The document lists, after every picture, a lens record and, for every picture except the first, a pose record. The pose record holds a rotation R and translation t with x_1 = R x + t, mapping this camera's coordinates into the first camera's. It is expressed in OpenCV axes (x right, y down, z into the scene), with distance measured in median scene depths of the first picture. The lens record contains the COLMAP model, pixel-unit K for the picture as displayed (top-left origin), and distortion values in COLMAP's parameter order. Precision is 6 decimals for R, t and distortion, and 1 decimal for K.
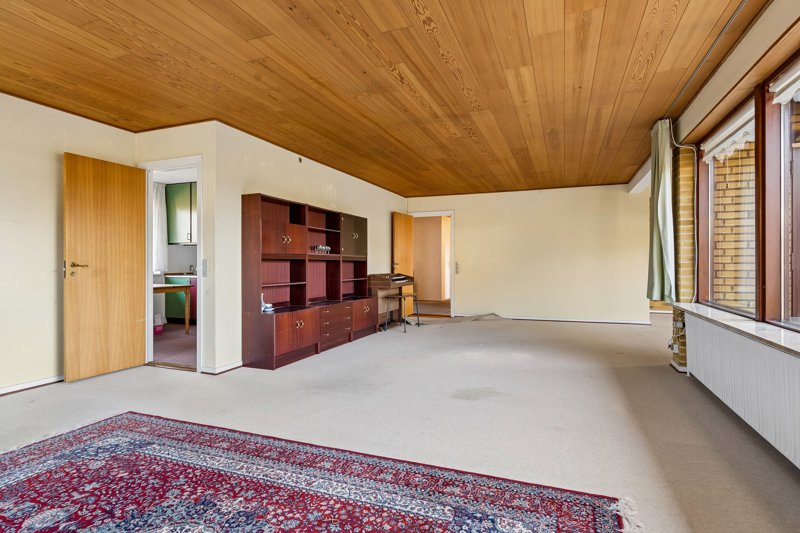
lens RADIAL K [[415.0, 0, 398.3], [0, 415.0, 265.3], [0, 0, 1]] dist [-0.004199, 0.000359]
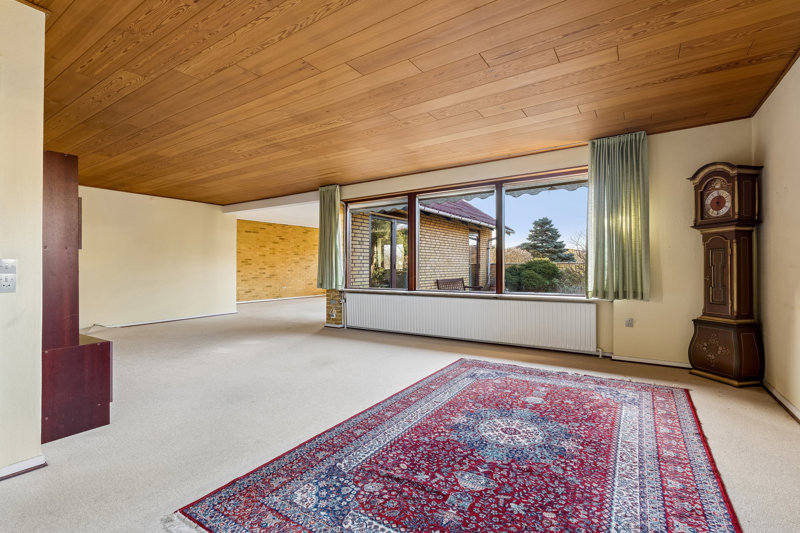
lens RADIAL K [[372.0, 0, 400.1], [0, 372.0, 266.7], [0, 0, 1]] dist [0.000718, 0.000109]
pose [[0.192878, 0.002463, 0.981220, -1.463397], [0.007854, 0.999961, -0.004054, 0.003055], [-0.981191, 0.008488, 0.192851, 0.753064]]
